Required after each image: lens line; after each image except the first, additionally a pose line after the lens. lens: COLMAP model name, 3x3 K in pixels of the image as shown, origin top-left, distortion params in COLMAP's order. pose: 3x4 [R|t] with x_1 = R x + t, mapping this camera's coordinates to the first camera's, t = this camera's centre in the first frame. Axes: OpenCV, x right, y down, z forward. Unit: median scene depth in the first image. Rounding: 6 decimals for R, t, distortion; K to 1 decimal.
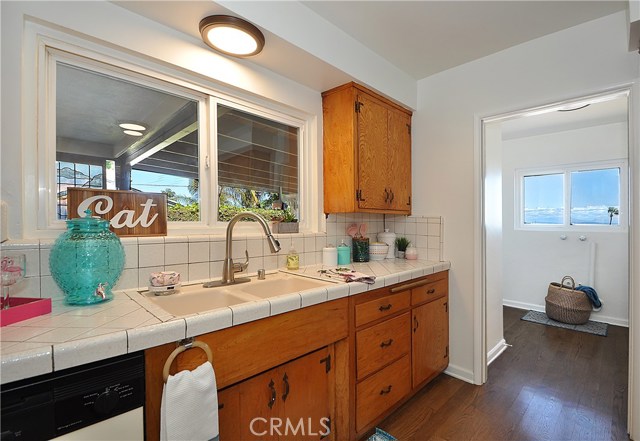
lens RADIAL K [[281.0, 0, 320.9], [0, 281.0, 221.8], [0, 0, 1]] dist [0.000986, 0.000053]
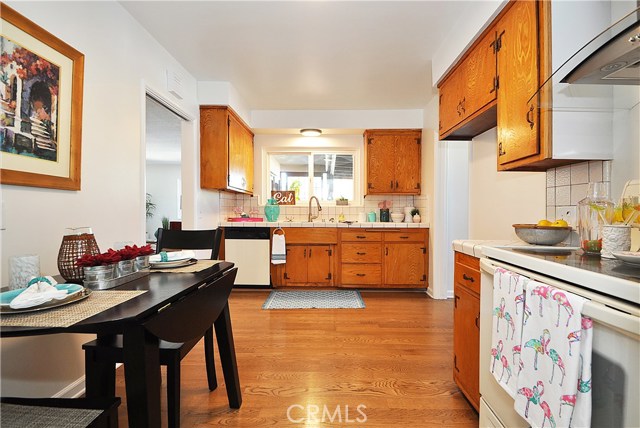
lens RADIAL K [[278.4, 0, 321.3], [0, 278.4, 213.0], [0, 0, 1]] dist [-0.000130, -0.000001]
pose [[0.671273, 0.002688, -0.741206, 1.751684], [-0.005716, 0.999982, -0.001551, 0.132574], [0.741188, 0.005278, 0.671276, -0.733826]]
